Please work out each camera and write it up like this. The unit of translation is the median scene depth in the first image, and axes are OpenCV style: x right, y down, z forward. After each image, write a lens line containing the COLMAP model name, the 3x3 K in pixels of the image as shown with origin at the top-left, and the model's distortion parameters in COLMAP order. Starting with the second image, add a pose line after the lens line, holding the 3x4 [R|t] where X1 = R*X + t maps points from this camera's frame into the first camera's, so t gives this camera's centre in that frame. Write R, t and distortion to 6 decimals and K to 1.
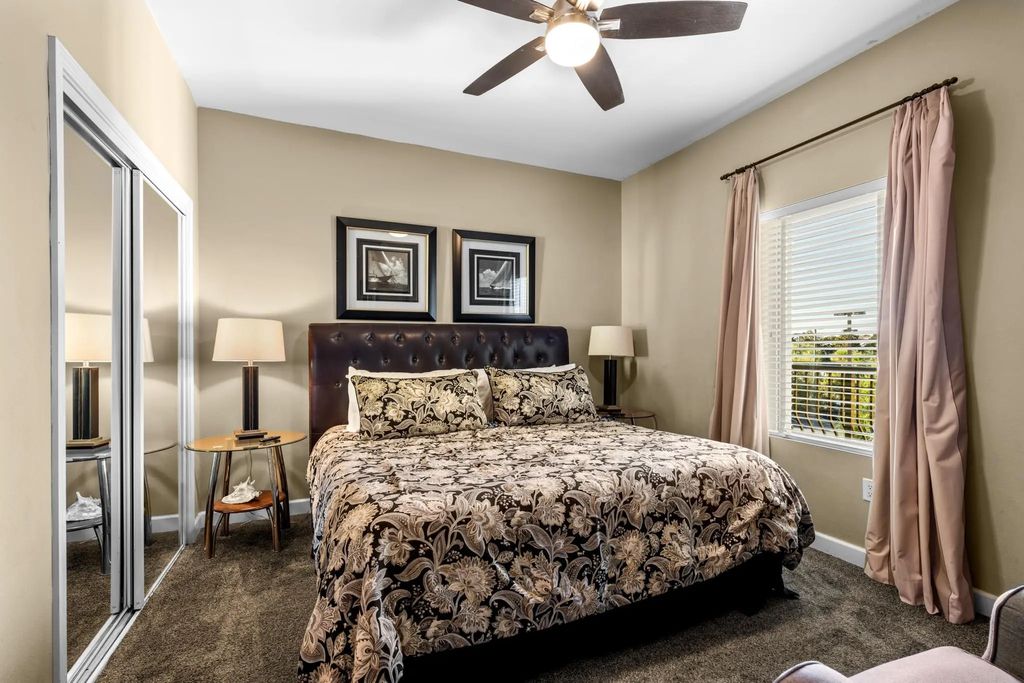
lens RADIAL K [[454.1, 0, 504.2], [0, 454.1, 349.2], [0, 0, 1]] dist [-0.004382, 0.003996]
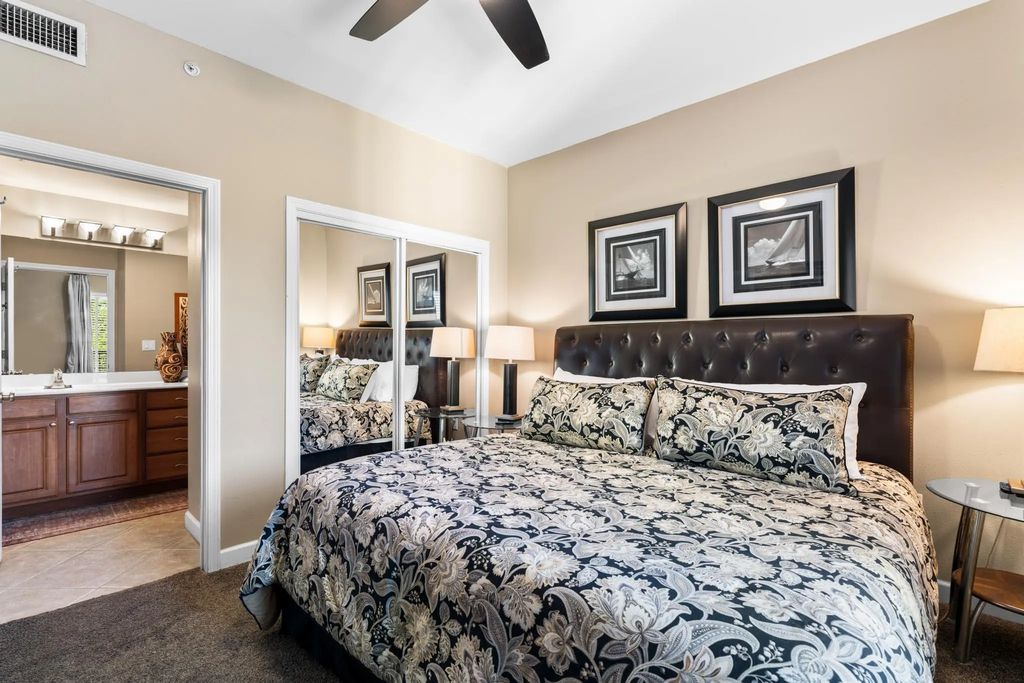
lens RADIAL K [[454.1, 0, 505.4], [0, 454.1, 337.3], [0, 0, 1]] dist [-0.004382, 0.003996]
pose [[0.413688, -0.013461, -0.910319, 0.566354], [-0.008574, 0.999789, -0.018680, -0.010281], [0.910379, 0.015533, 0.413485, 0.459696]]
